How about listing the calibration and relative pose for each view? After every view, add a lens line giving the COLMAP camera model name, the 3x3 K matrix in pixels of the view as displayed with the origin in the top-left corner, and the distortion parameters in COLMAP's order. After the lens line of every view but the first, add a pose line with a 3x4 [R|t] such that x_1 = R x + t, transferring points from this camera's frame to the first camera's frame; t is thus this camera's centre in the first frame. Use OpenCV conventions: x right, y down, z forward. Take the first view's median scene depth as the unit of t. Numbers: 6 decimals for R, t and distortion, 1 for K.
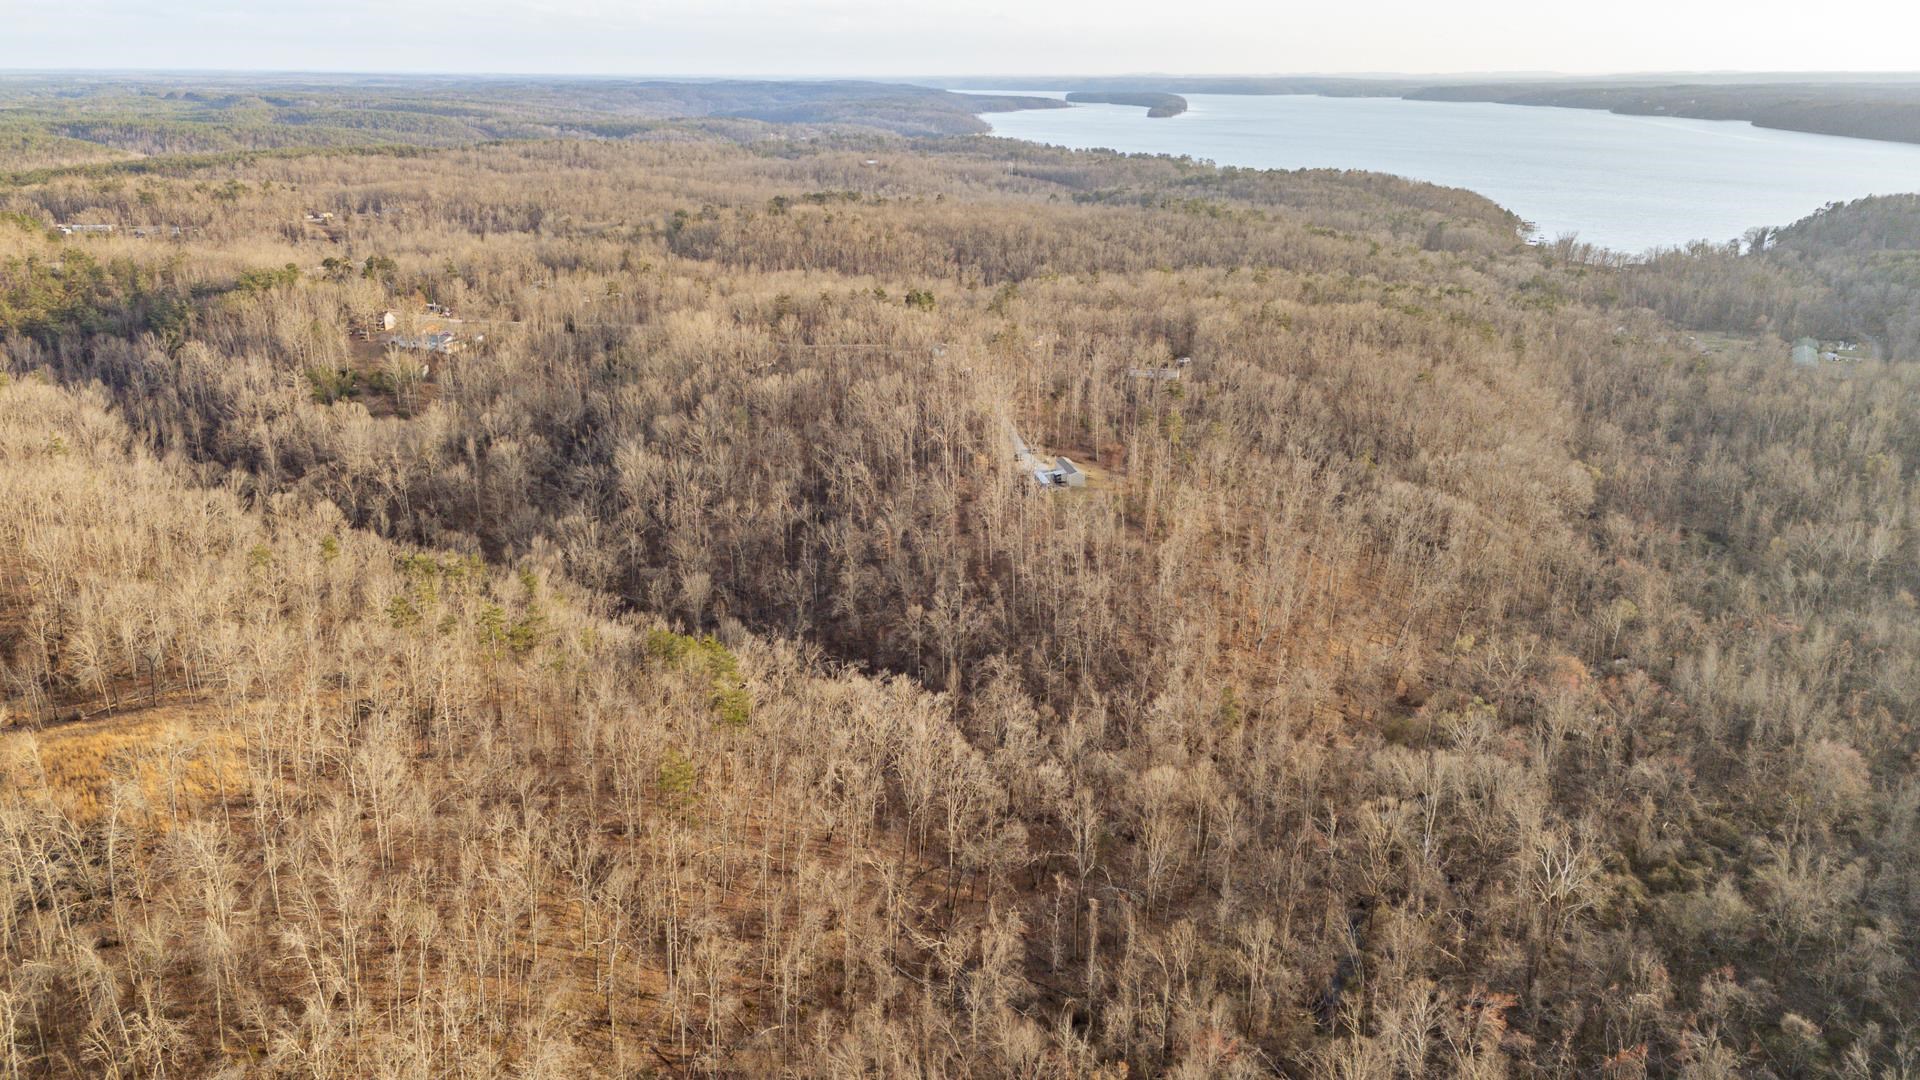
lens RADIAL K [[1424.7, 0, 960.0], [0, 1424.7, 540.0], [0, 0, 1]] dist [0.072620, -0.068066]
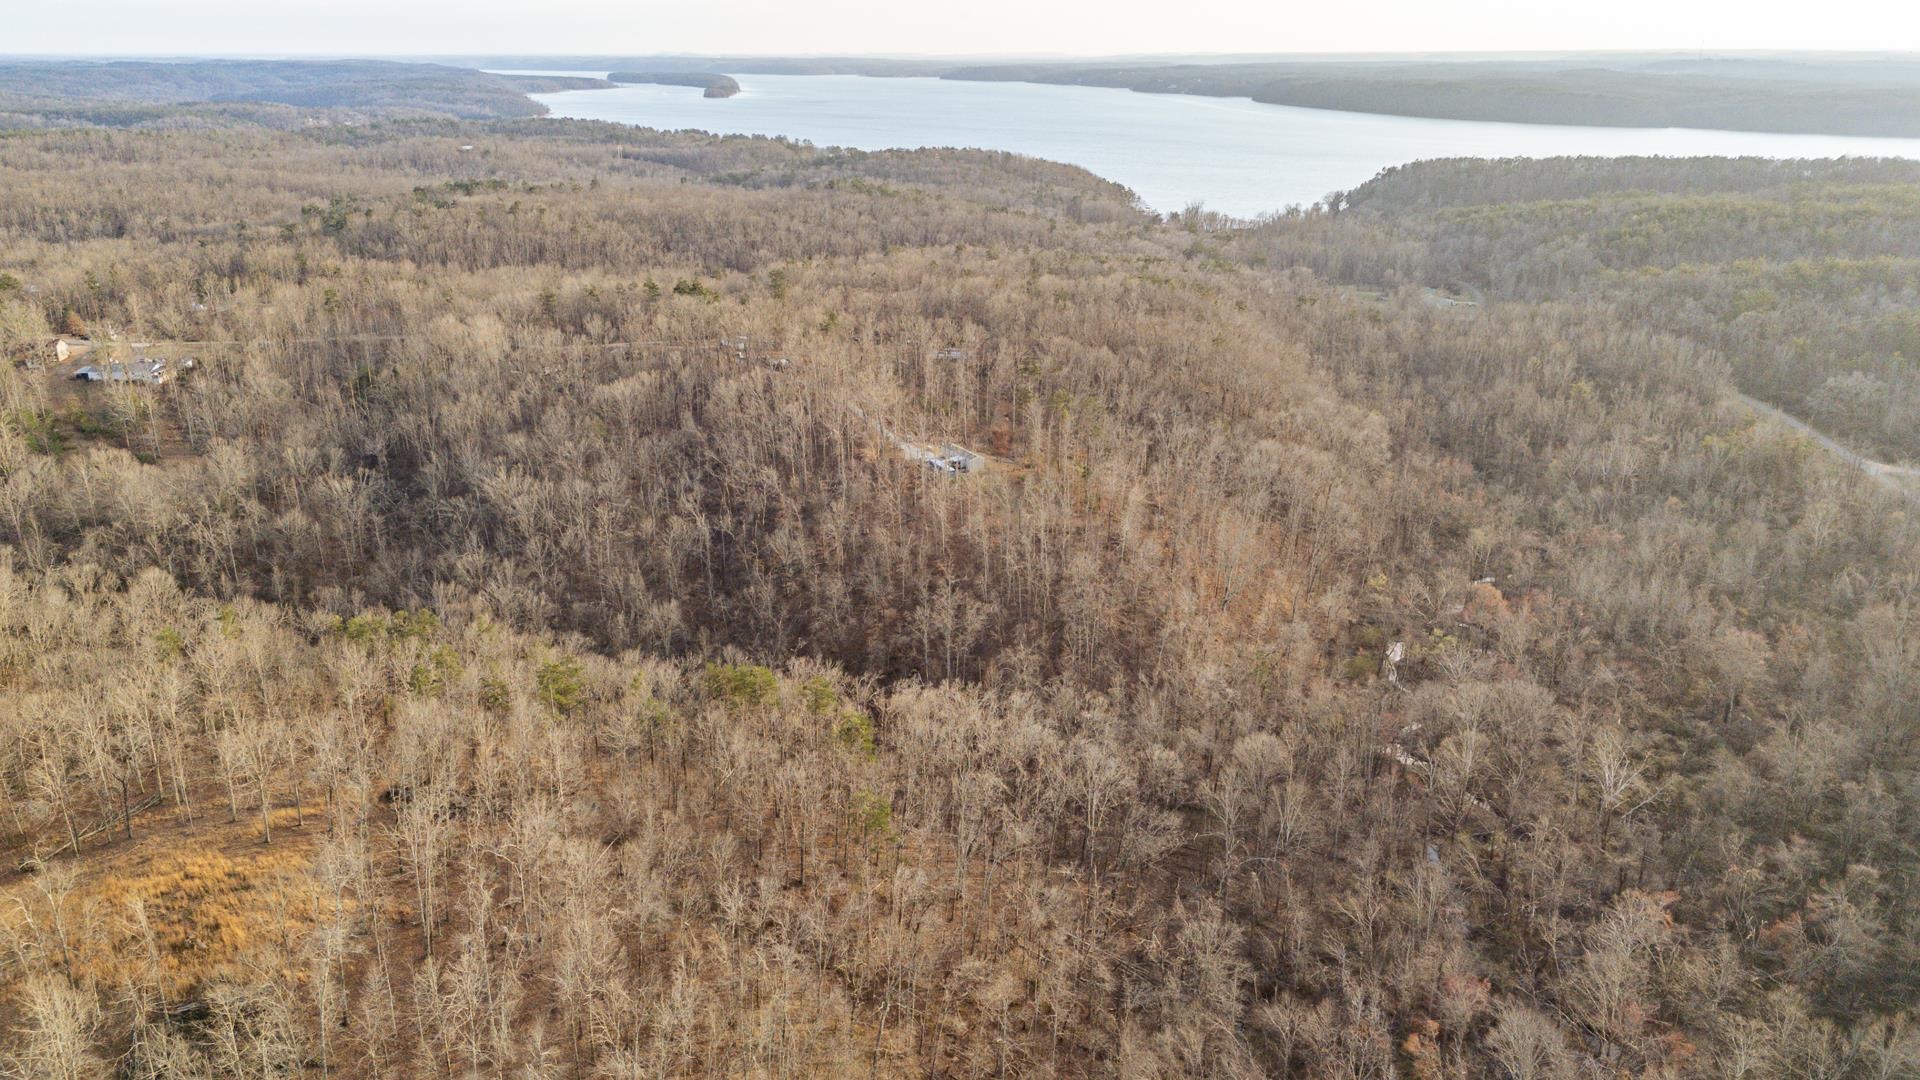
lens RADIAL K [[1424.7, 0, 960.0], [0, 1424.7, 540.0], [0, 0, 1]] dist [0.072620, -0.068066]
pose [[0.951432, -0.103657, 0.289884, -0.065779], [0.100055, 0.994608, 0.027262, -0.005394], [-0.291147, 0.003067, 0.956673, 0.016927]]
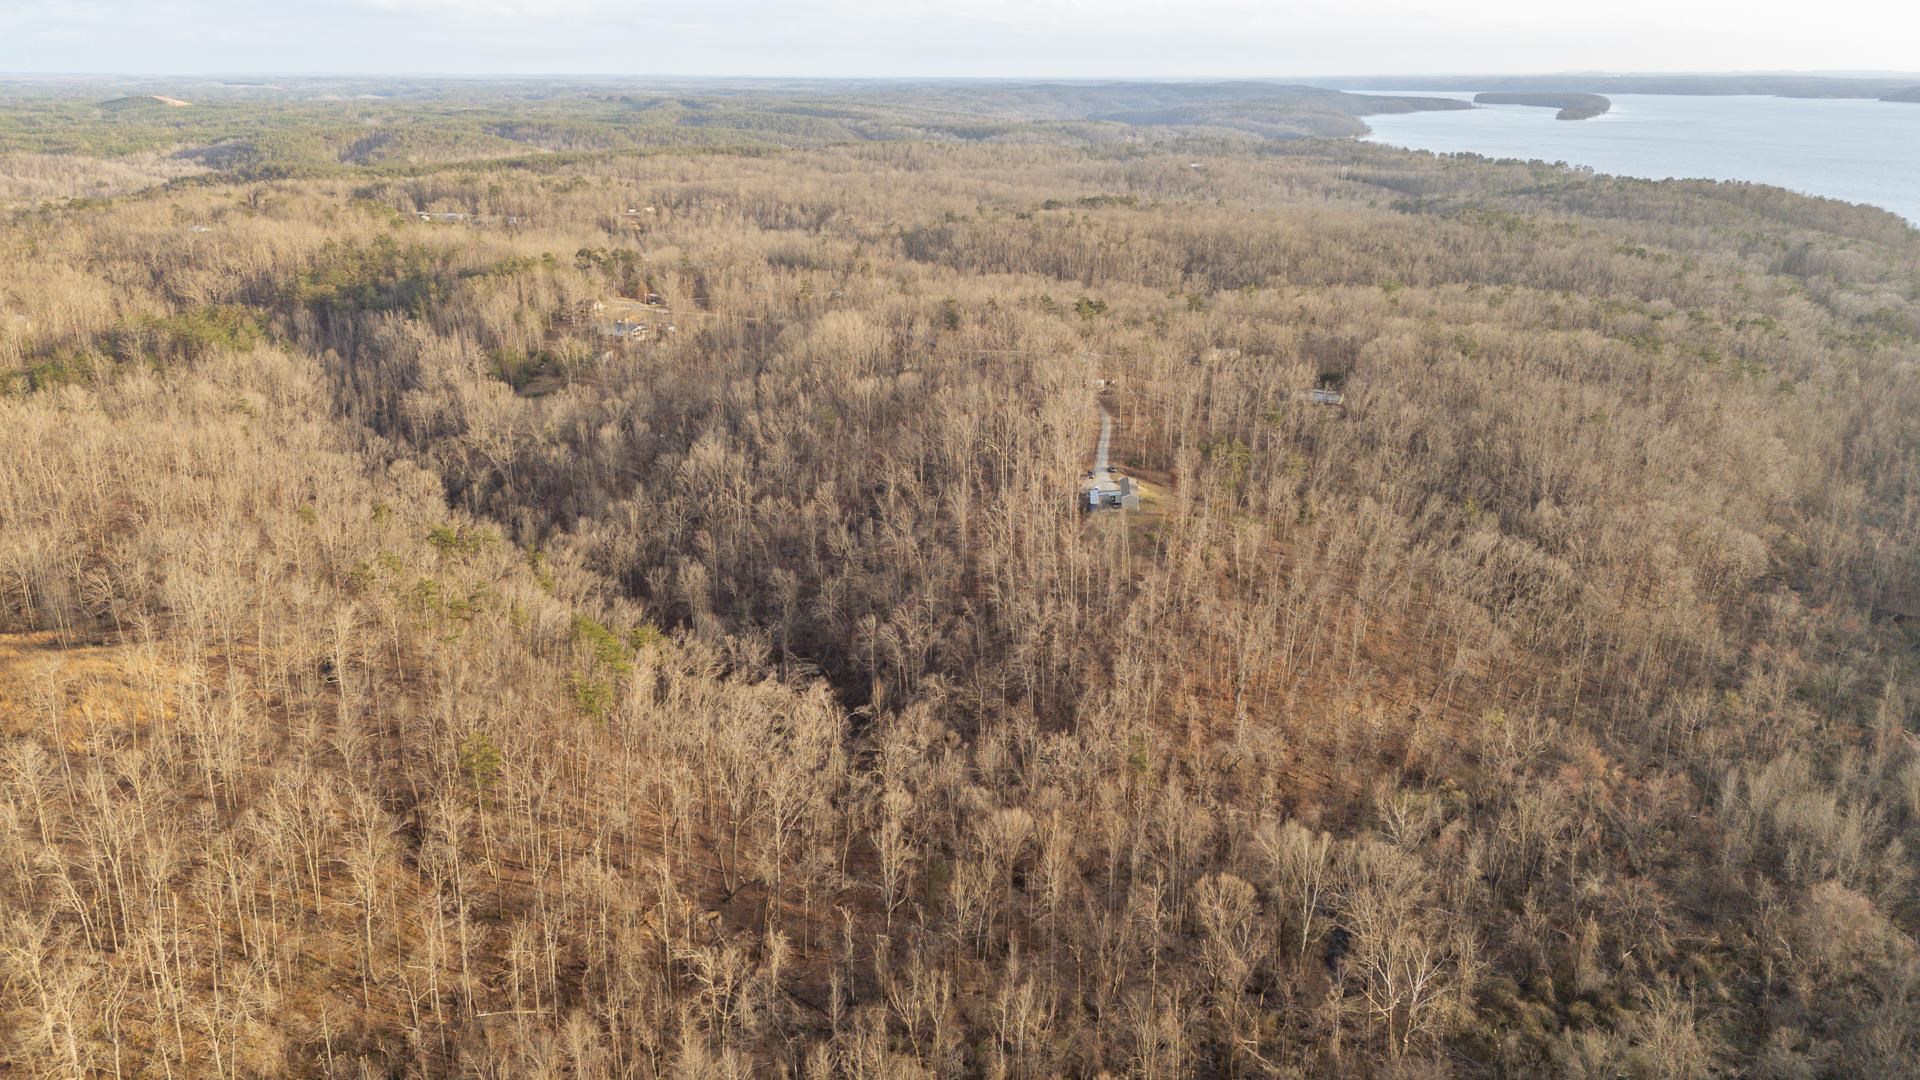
lens RADIAL K [[1424.7, 0, 960.0], [0, 1424.7, 540.0], [0, 0, 1]] dist [0.072620, -0.068066]
pose [[0.963652, 0.082385, -0.254140, 0.064205], [-0.082633, 0.996533, 0.009721, -0.005097], [0.254060, 0.011632, 0.967119, 0.012791]]
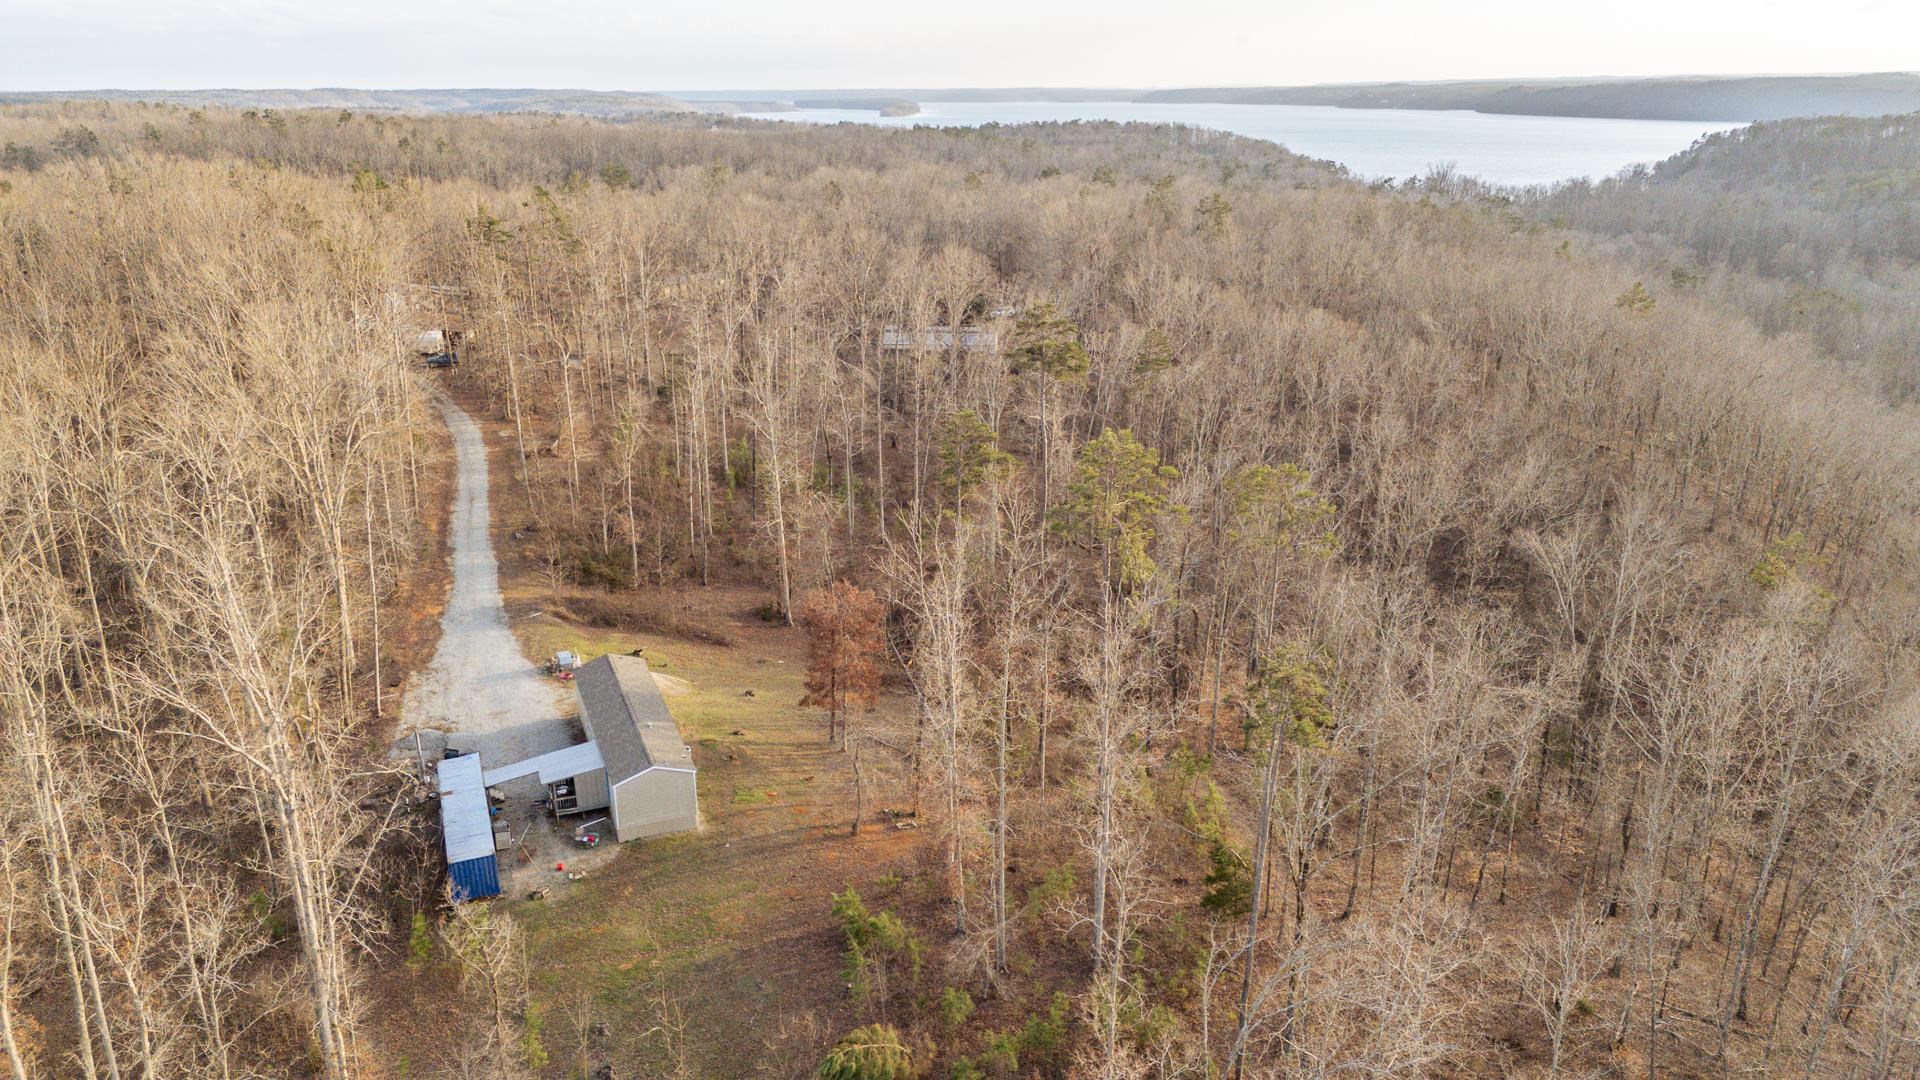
lens RADIAL K [[1414.3, 0, 971.8], [0, 1414.3, 542.4], [0, 0, 1]] dist [0.070639, -0.063037]
pose [[0.982400, -0.066304, 0.174624, 0.027193], [0.068196, 0.997660, -0.004854, -0.021763], [-0.173894, 0.016677, 0.984623, 0.238012]]
